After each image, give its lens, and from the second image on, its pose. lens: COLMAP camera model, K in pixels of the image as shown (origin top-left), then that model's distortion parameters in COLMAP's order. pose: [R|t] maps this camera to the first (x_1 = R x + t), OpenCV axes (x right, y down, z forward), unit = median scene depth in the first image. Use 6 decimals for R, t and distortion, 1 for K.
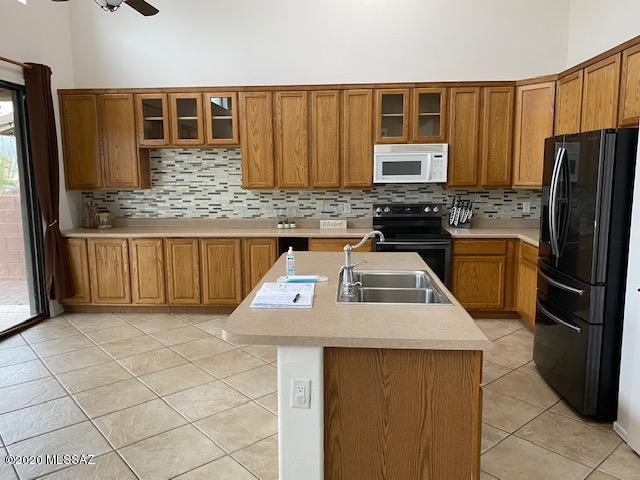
lens RADIAL K [[477.1, 0, 320.0], [0, 477.1, 240.0], [0, 0, 1]] dist [0.053914, -0.087020]
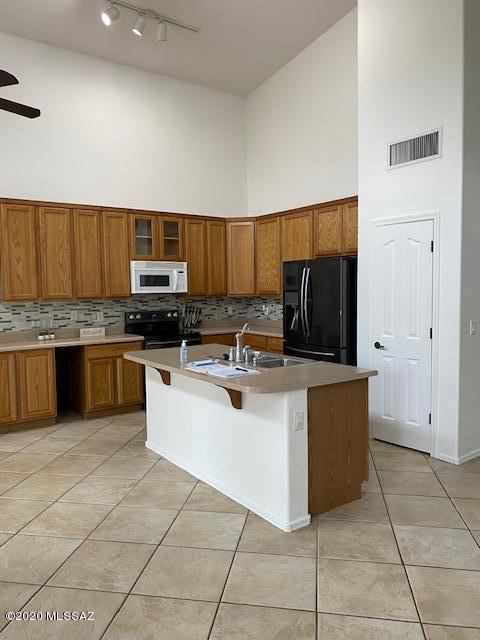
lens RADIAL K [[477.1, 0, 240.0], [0, 477.1, 320.0], [0, 0, 1]] dist [0.053914, -0.087020]
pose [[0.772507, -0.048031, 0.633187, -0.420980], [0.089841, 0.995372, -0.034104, 0.006579], [-0.628618, 0.083232, 0.773247, -0.047878]]
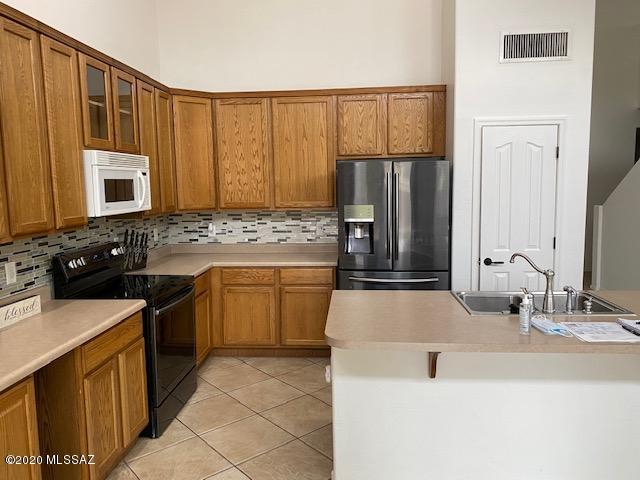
lens RADIAL K [[486.0, 0, 320.0], [0, 486.0, 240.0], [0, 0, 1]] dist [0.055388, -0.059302]
pose [[0.015384, -0.111672, 0.993626, -0.465747], [0.147819, 0.983078, 0.108198, -0.116653], [-0.988895, 0.145212, 0.031630, 0.724696]]
